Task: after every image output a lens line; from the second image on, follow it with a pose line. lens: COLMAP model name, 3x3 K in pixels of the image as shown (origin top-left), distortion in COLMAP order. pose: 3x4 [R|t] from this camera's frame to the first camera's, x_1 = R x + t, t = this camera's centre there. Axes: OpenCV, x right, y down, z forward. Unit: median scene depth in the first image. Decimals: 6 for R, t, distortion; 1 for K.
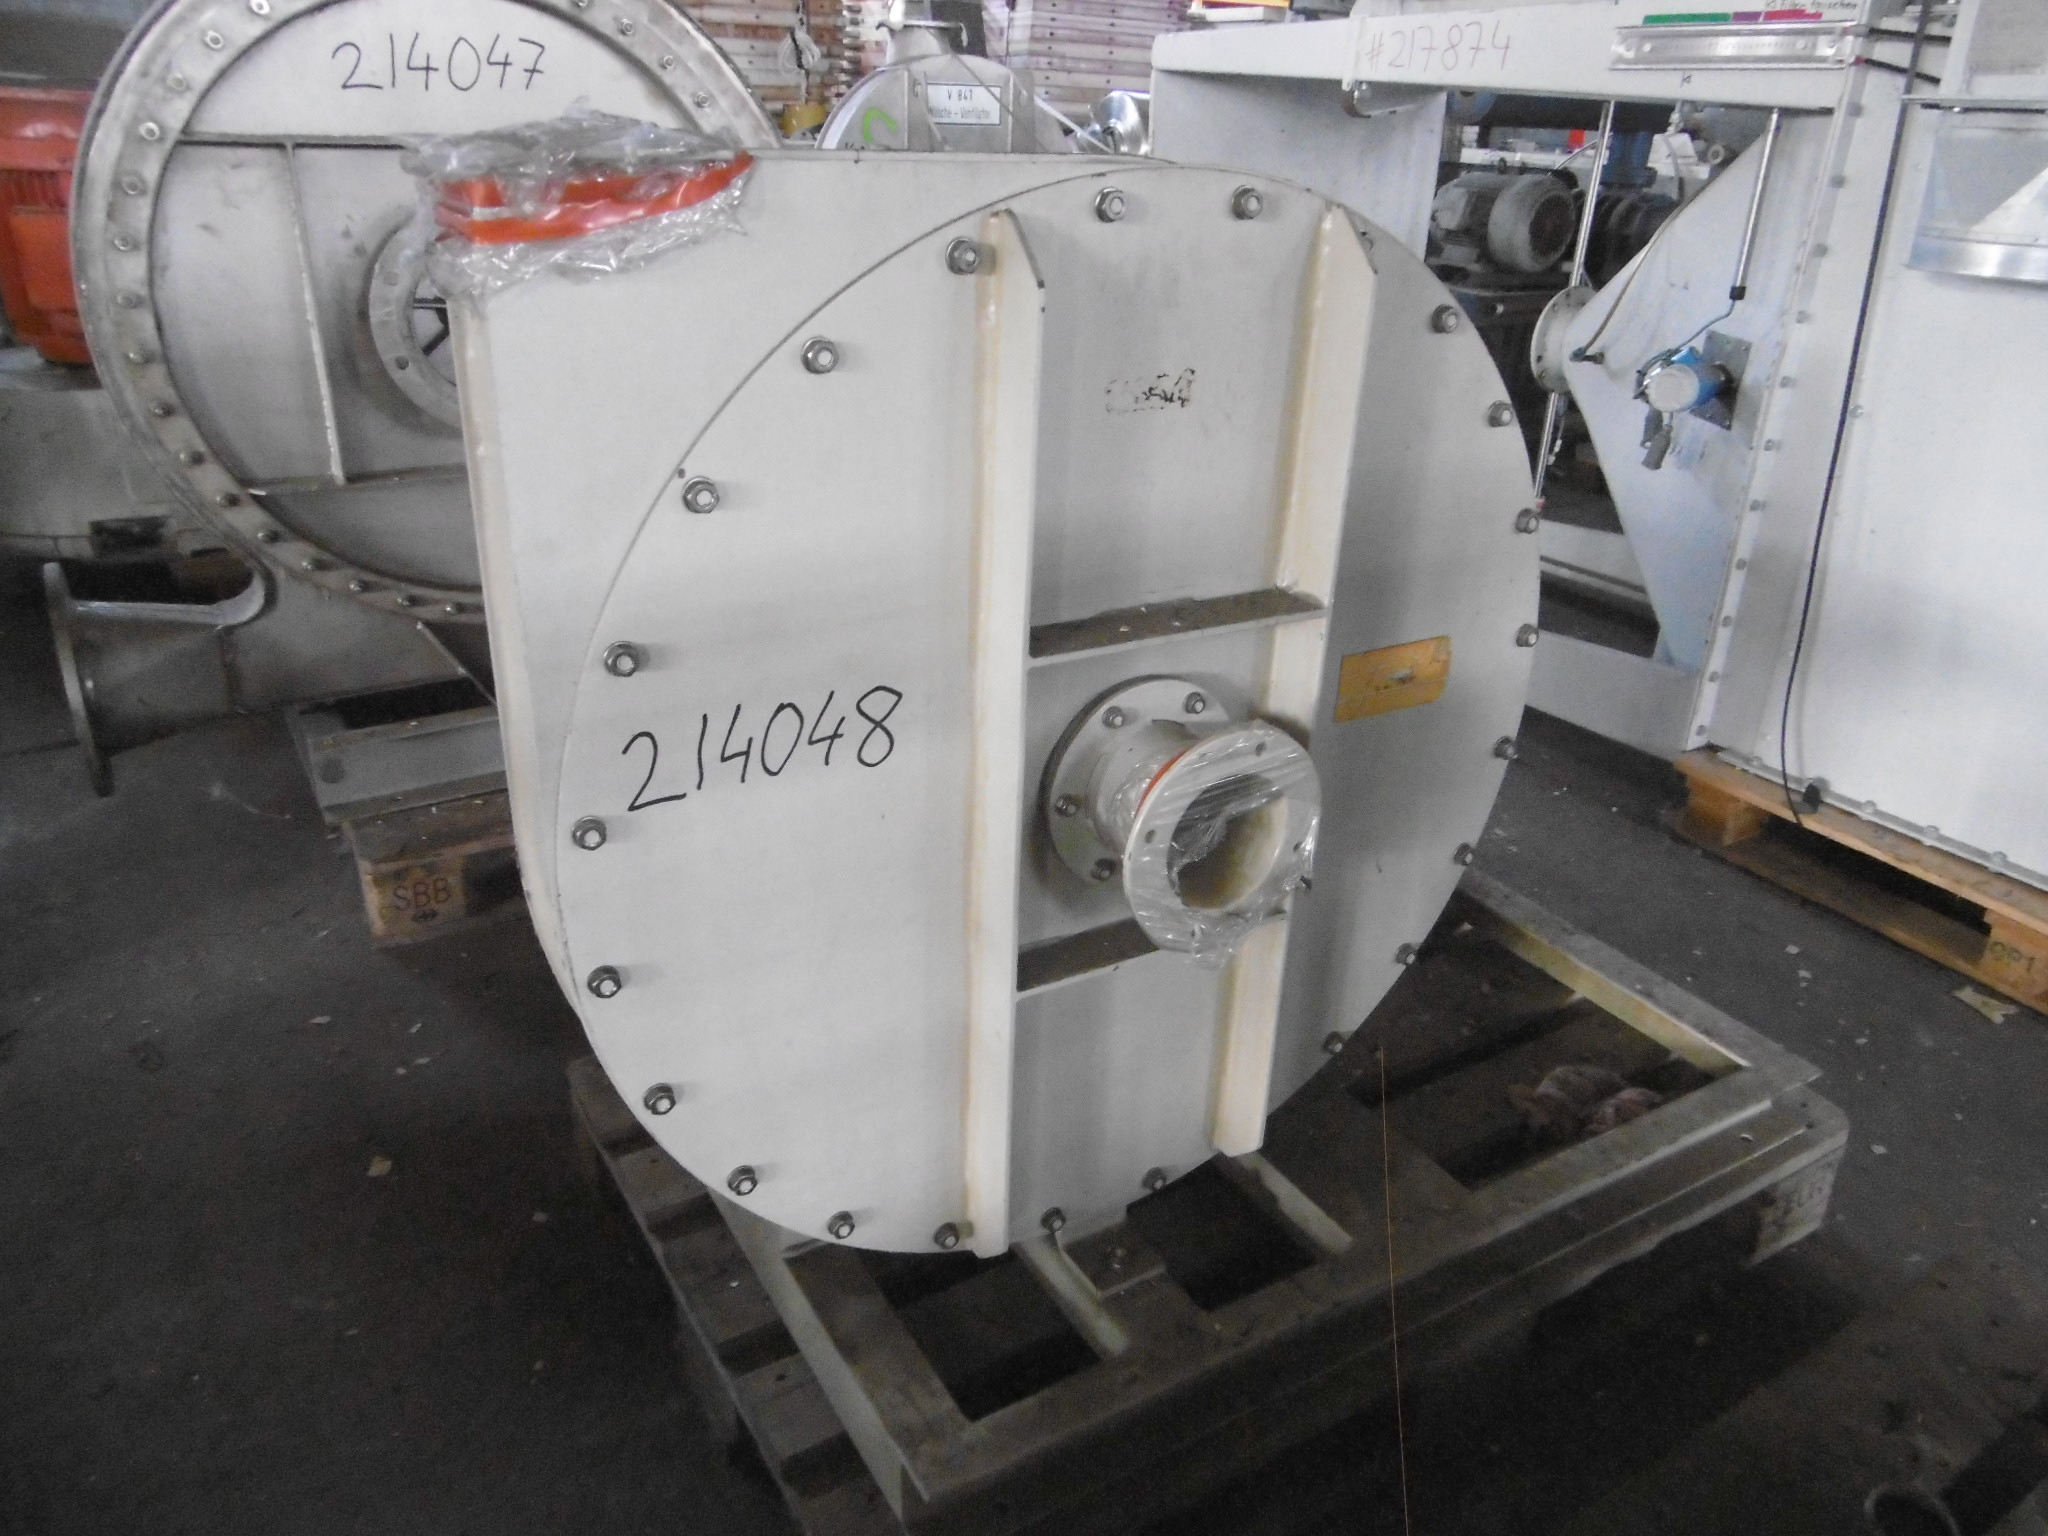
lens RADIAL K [[1440.0, 0, 1024.0], [0, 1440.0, 768.0], [0, 0, 1]] dist [0.005895, 0.003515]
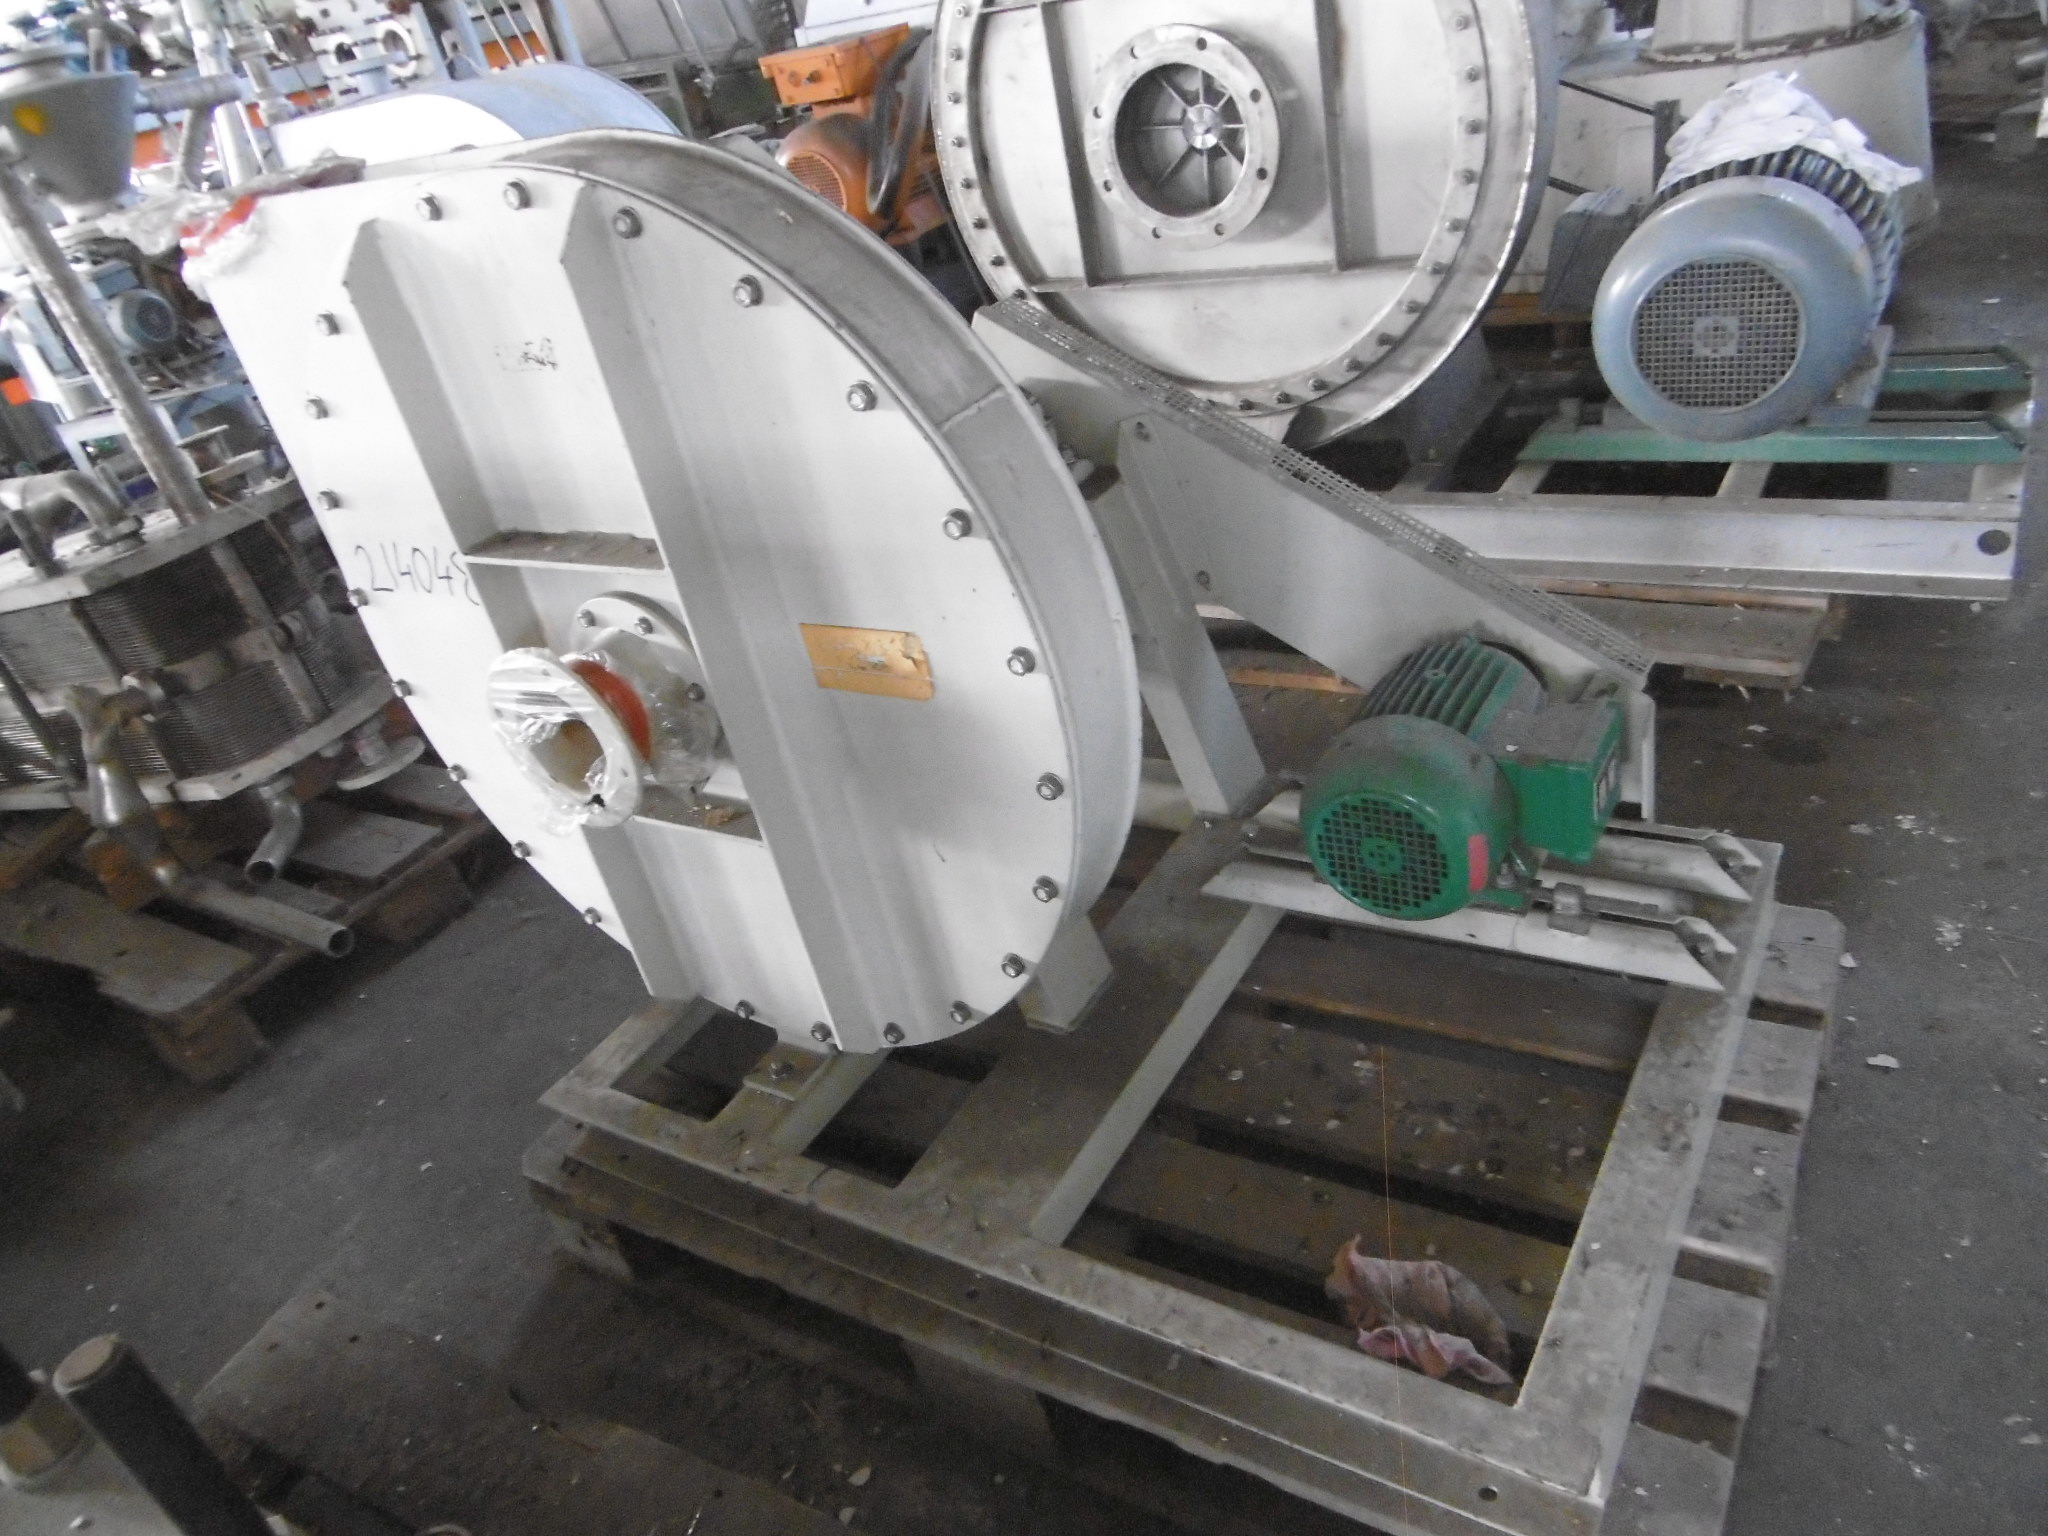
lens RADIAL K [[1440.0, 0, 1024.0], [0, 1440.0, 768.0], [0, 0, 1]] dist [0.005895, 0.003515]
pose [[0.442810, 0.346069, -0.827137, 1.101069], [-0.163314, 0.938209, 0.305110, -0.299422], [0.881617, -0.000022, 0.471966, 0.644924]]
